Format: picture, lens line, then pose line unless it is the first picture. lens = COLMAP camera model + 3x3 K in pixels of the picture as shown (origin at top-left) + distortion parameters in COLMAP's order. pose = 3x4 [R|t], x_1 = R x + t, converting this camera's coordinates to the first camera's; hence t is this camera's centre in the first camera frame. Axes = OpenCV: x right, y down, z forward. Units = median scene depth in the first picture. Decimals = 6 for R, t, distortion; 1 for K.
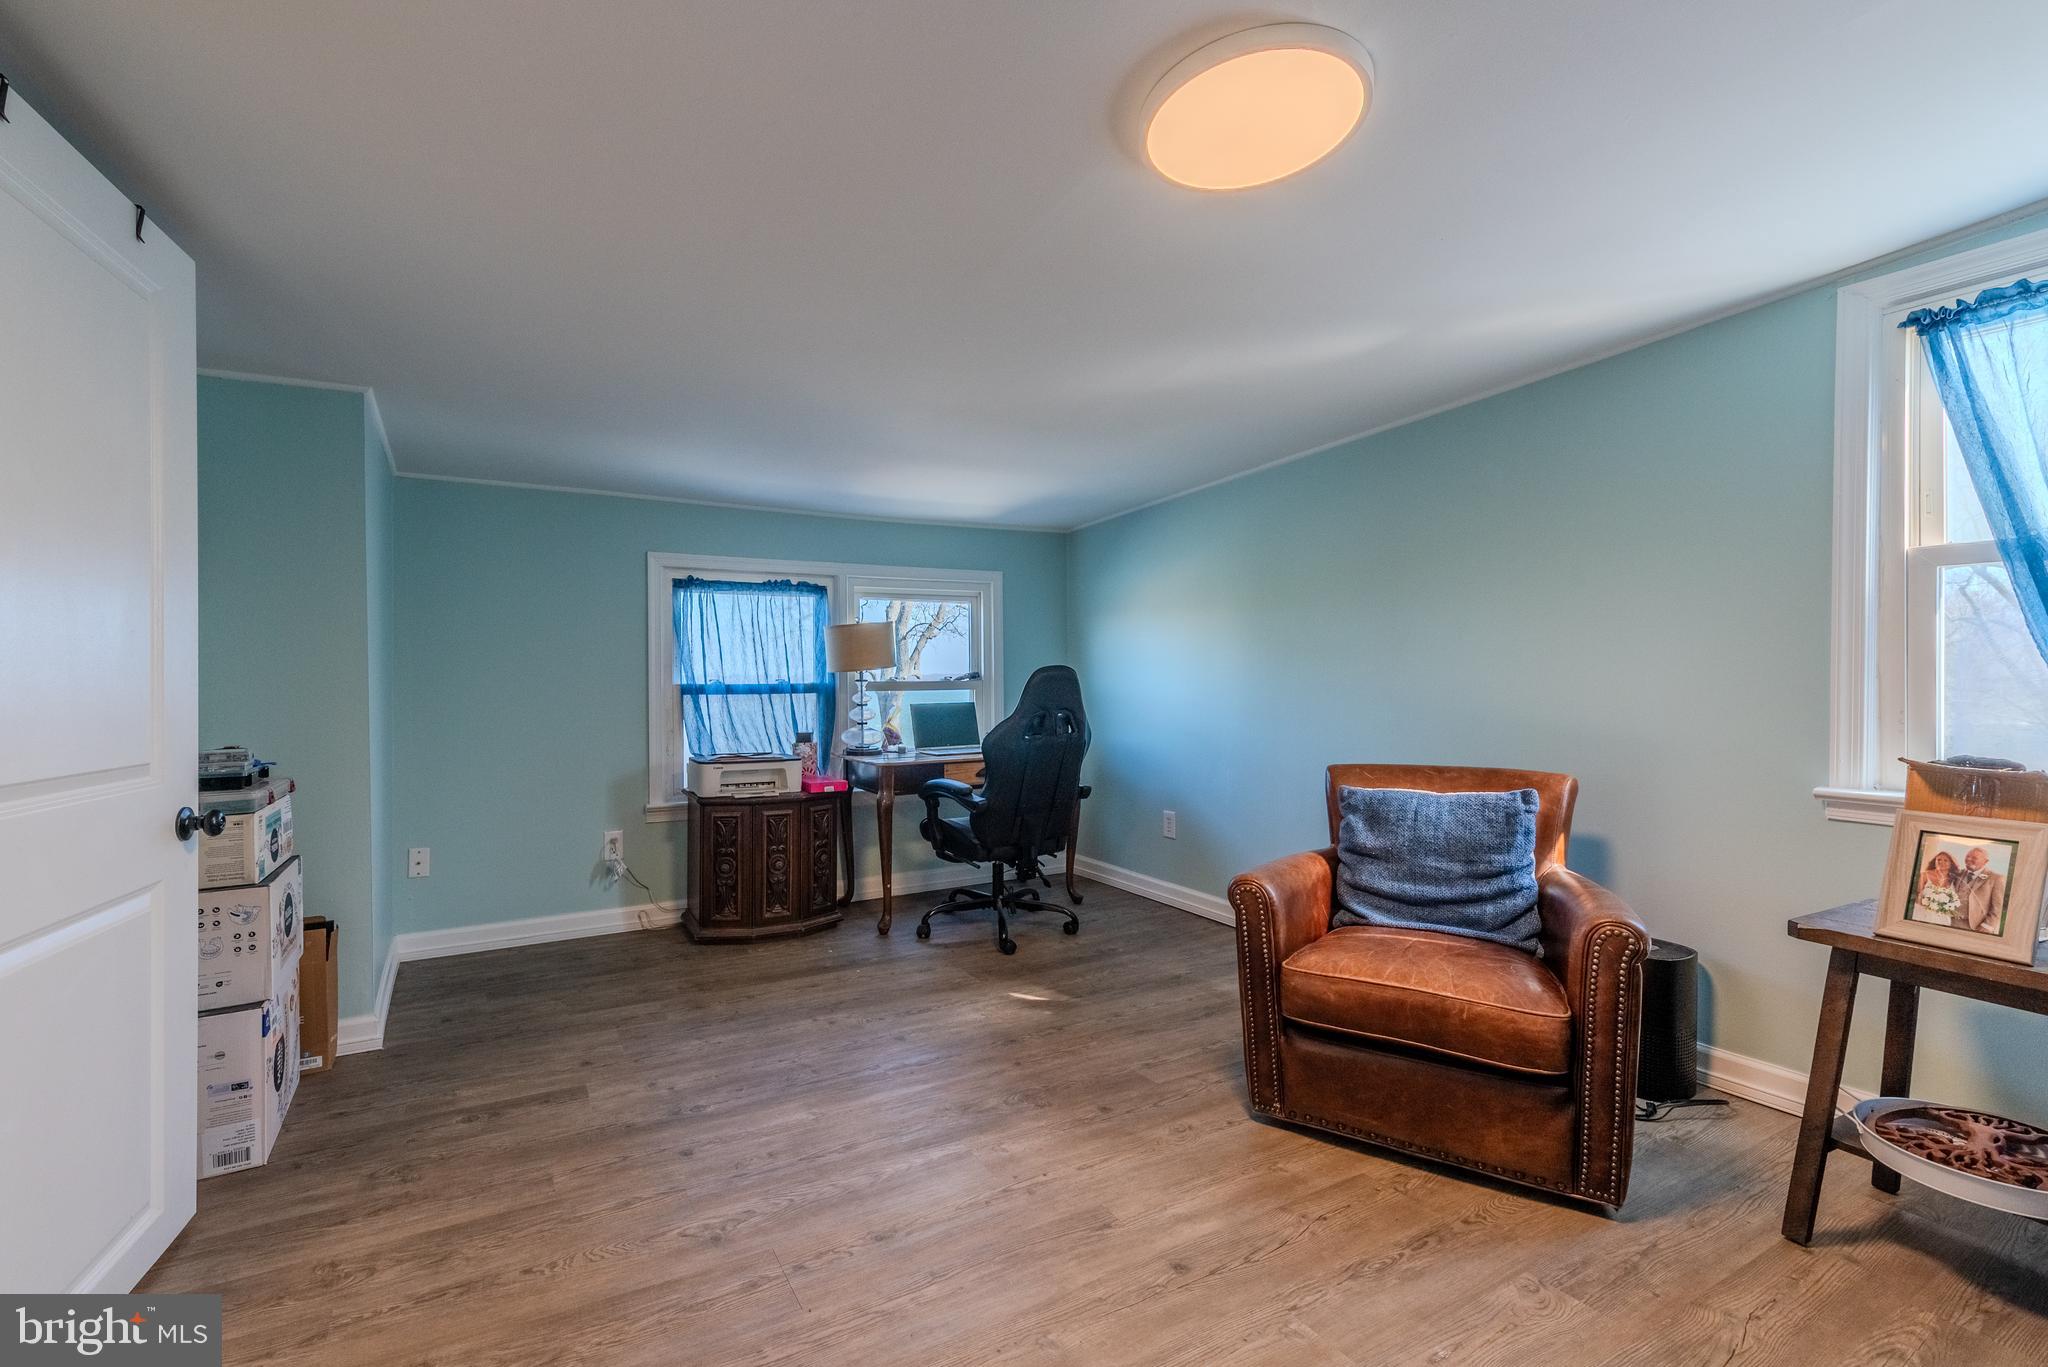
lens RADIAL K [[854.6, 0, 933.0], [0, 854.6, 681.1], [0, 0, 1]] dist [0.014955, -0.007331]
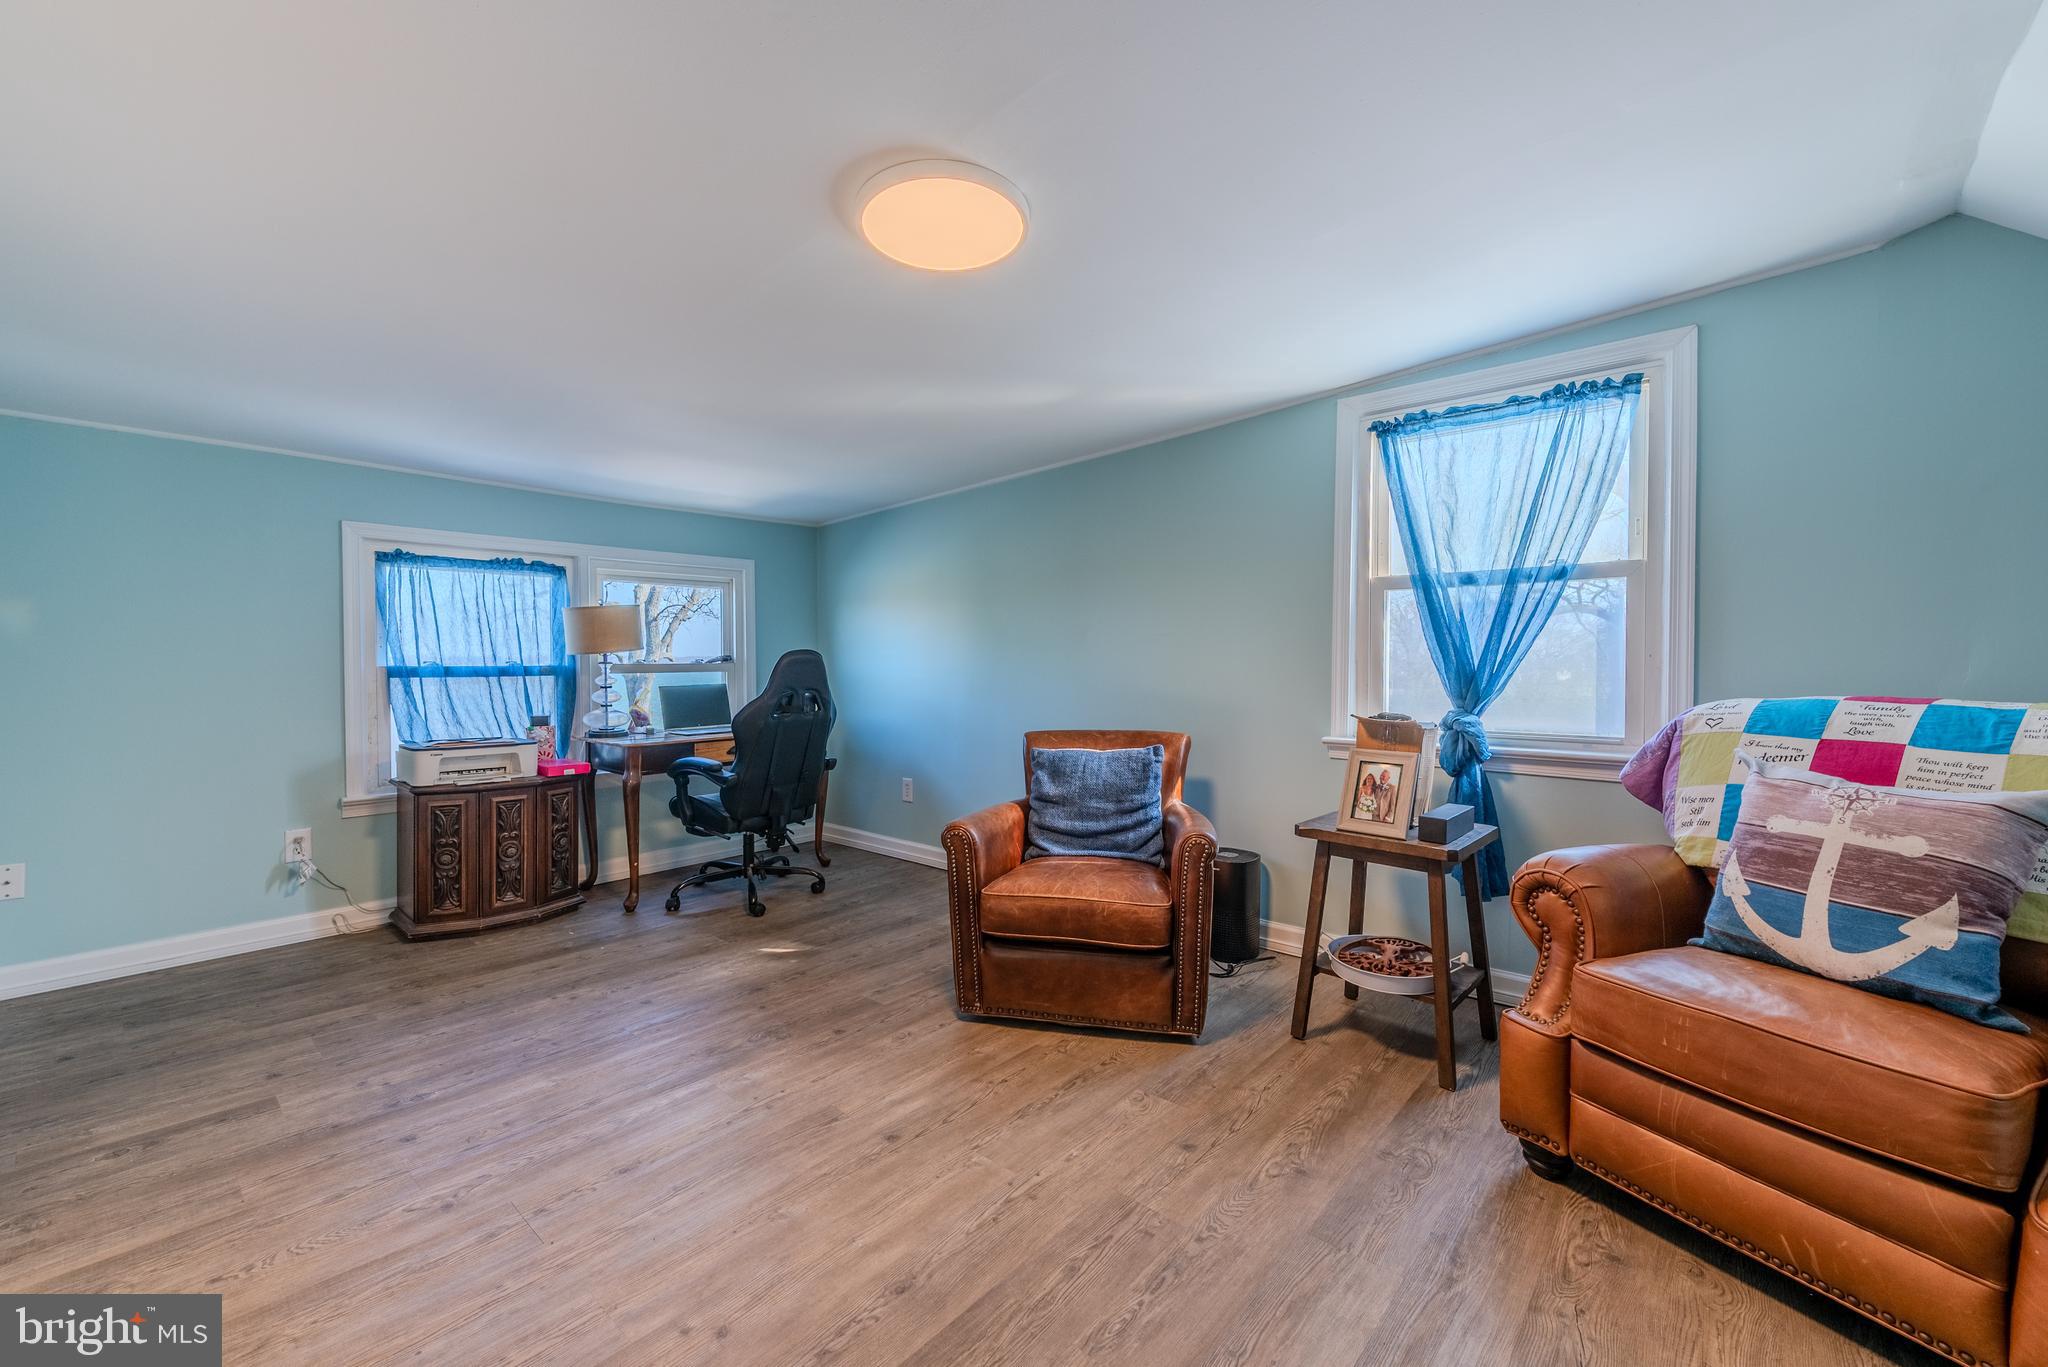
lens RADIAL K [[816.9, 0, 1011.1], [0, 816.9, 673.2], [0, 0, 1]] dist [0.012760, -0.004893]
pose [[0.930424, -0.002056, 0.366479, 0.011222], [-0.002091, 0.999938, 0.010918, -0.000026], [-0.366479, -0.010924, 0.930362, -0.112560]]
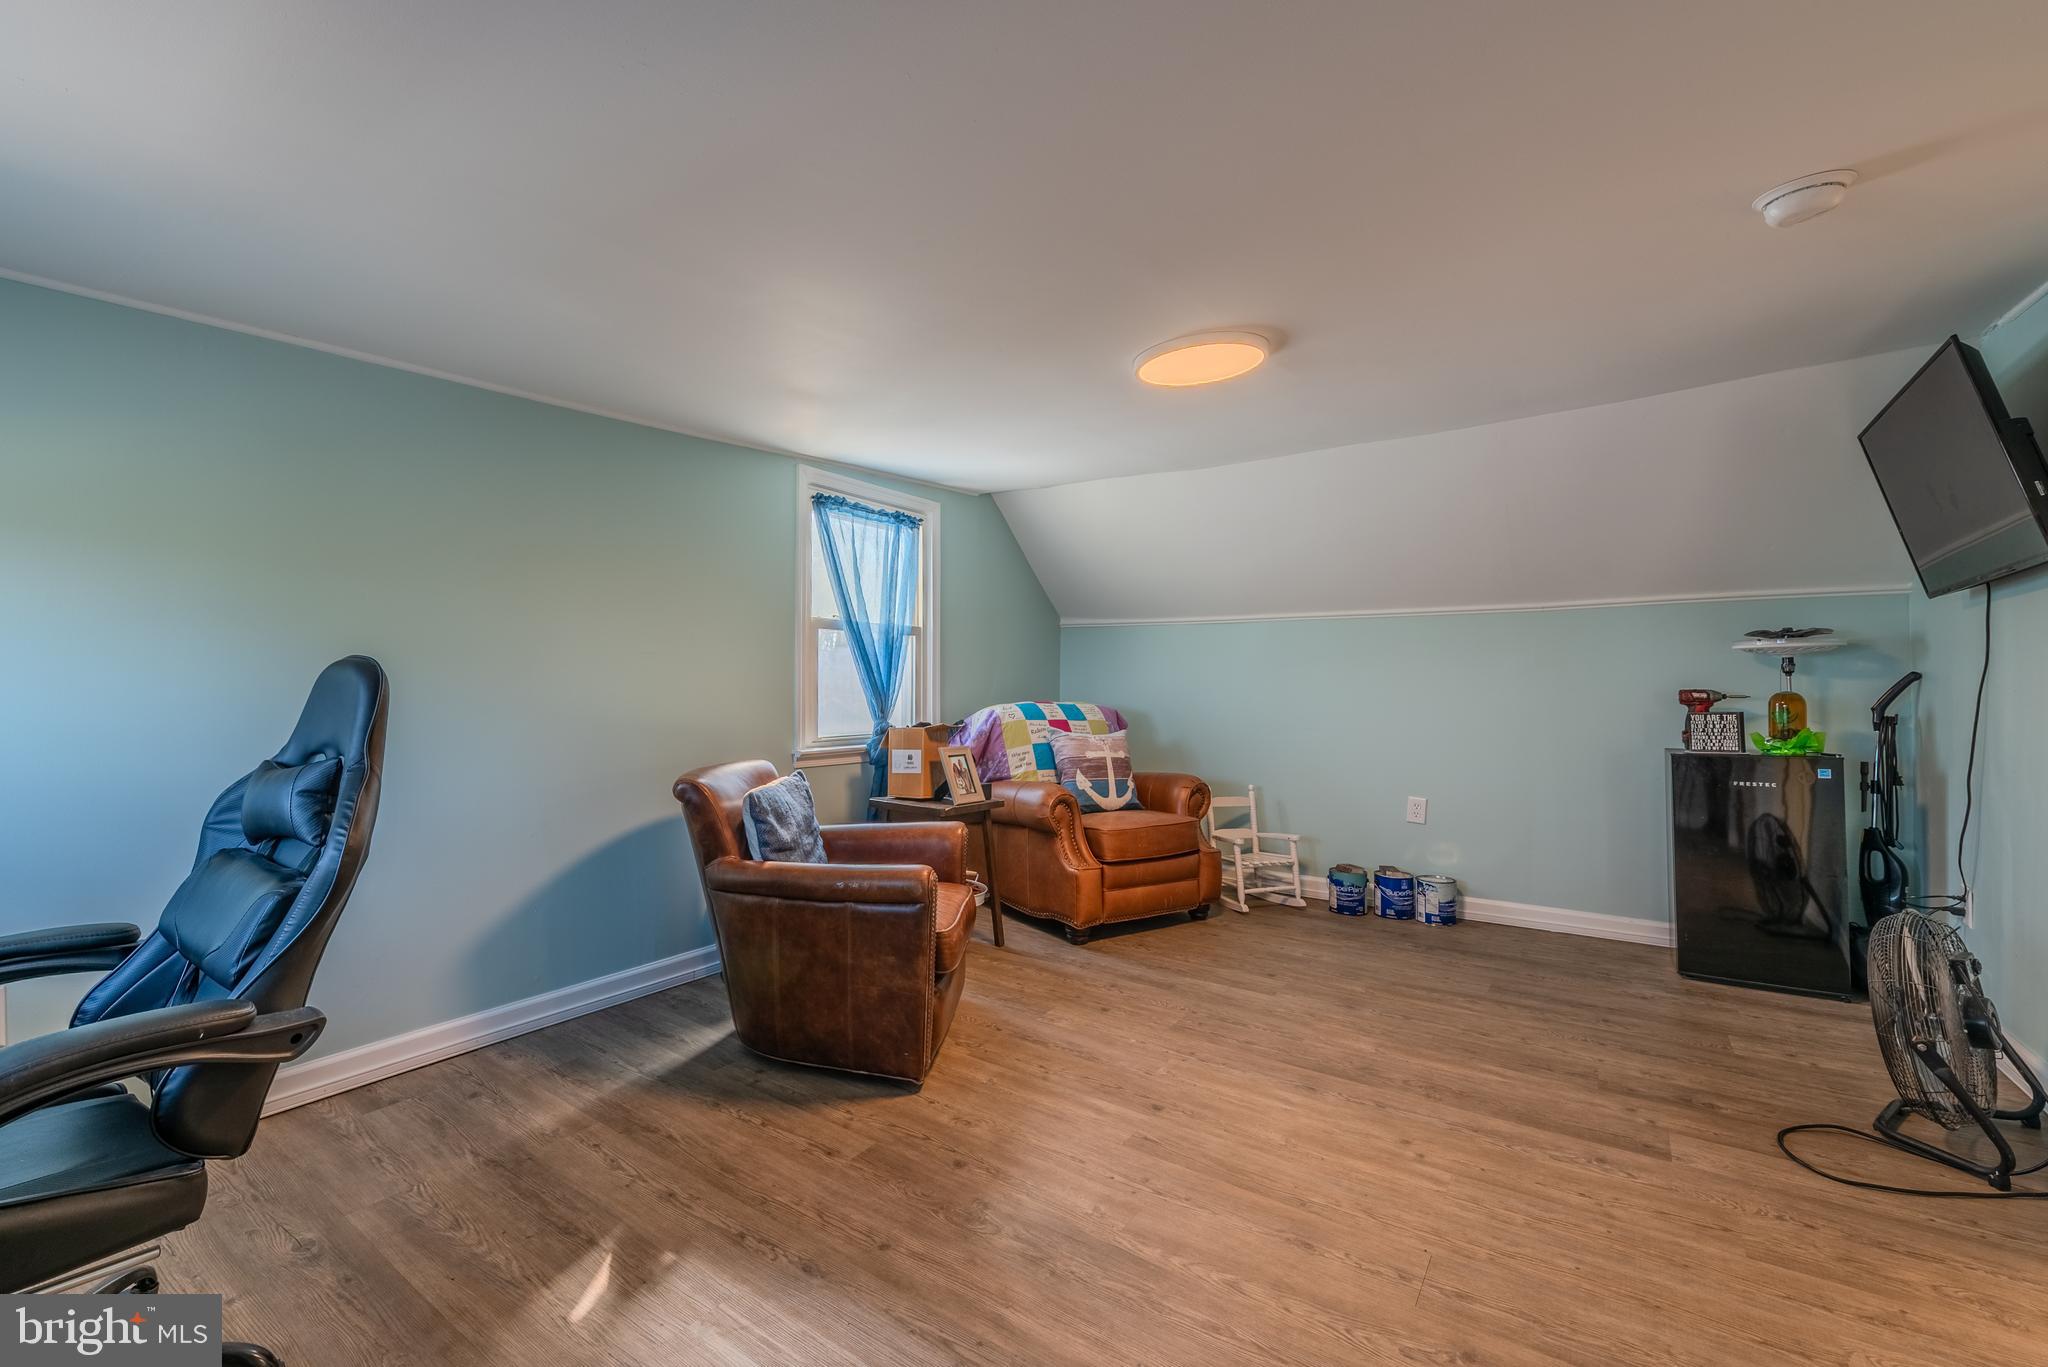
lens RADIAL K [[759.5, 0, 1024.0], [0, 759.5, 683.5], [0, 0, 1]] dist [0.011307, -0.003047]
pose [[-0.416612, 0.001231, 0.909084, -0.551373], [-0.001521, 0.999997, -0.002052, -0.007806], [-0.909083, -0.002237, -0.416609, 1.249246]]
